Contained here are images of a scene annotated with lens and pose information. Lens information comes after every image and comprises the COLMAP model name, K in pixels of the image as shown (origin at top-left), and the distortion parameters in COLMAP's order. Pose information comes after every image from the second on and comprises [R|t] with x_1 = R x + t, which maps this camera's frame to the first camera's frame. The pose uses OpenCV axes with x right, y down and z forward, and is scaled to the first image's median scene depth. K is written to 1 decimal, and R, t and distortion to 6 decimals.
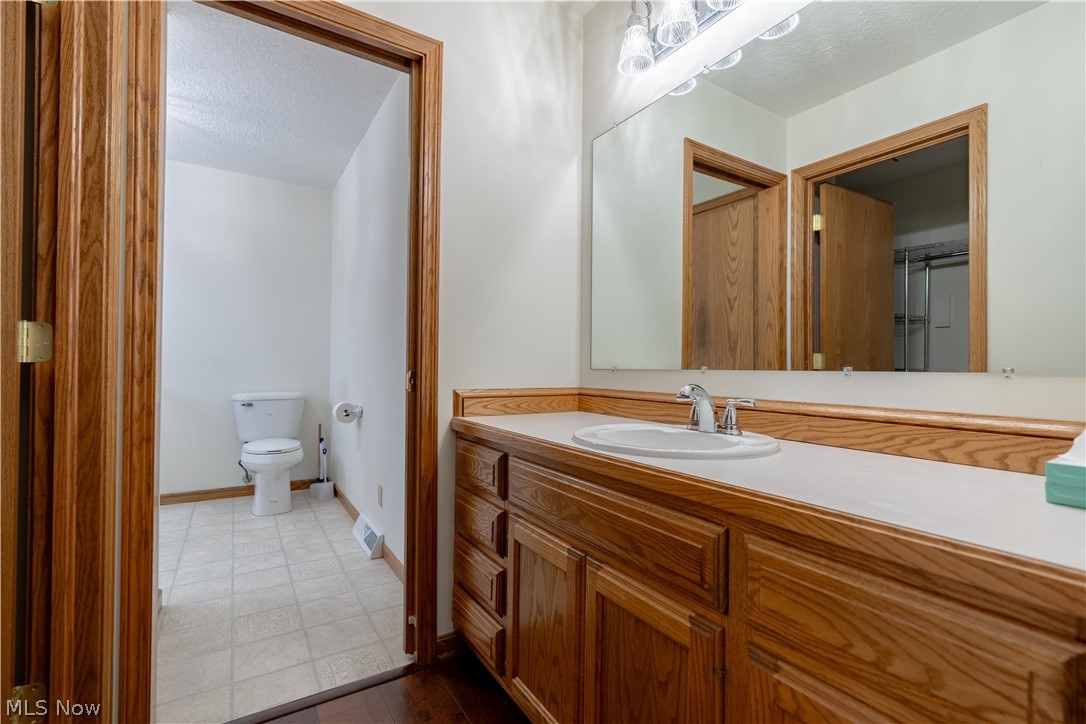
lens RADIAL K [[492.1, 0, 544.3], [0, 492.1, 361.8], [0, 0, 1]] dist [-0.005381, 0.001102]
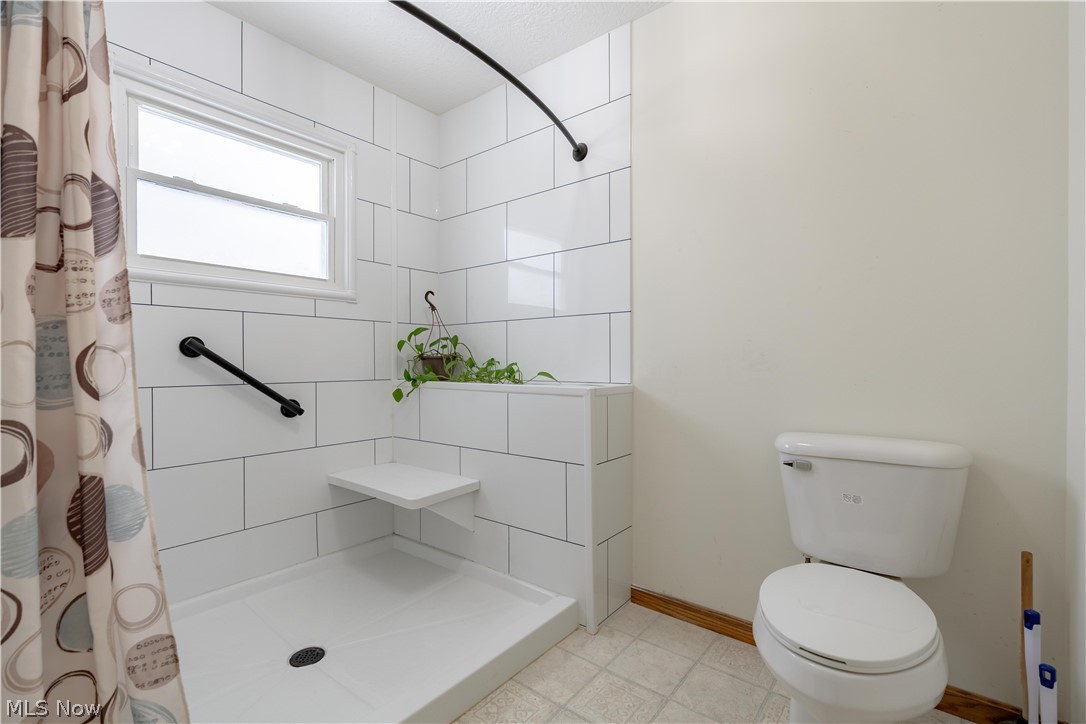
lens RADIAL K [[492.1, 0, 542.6], [0, 492.1, 361.7], [0, 0, 1]] dist [-0.005381, 0.001102]
pose [[0.344029, -0.007874, -0.938926, -0.281534], [0.009933, 0.999939, -0.004746, 0.000279], [0.938907, -0.007694, 0.344086, 0.633486]]
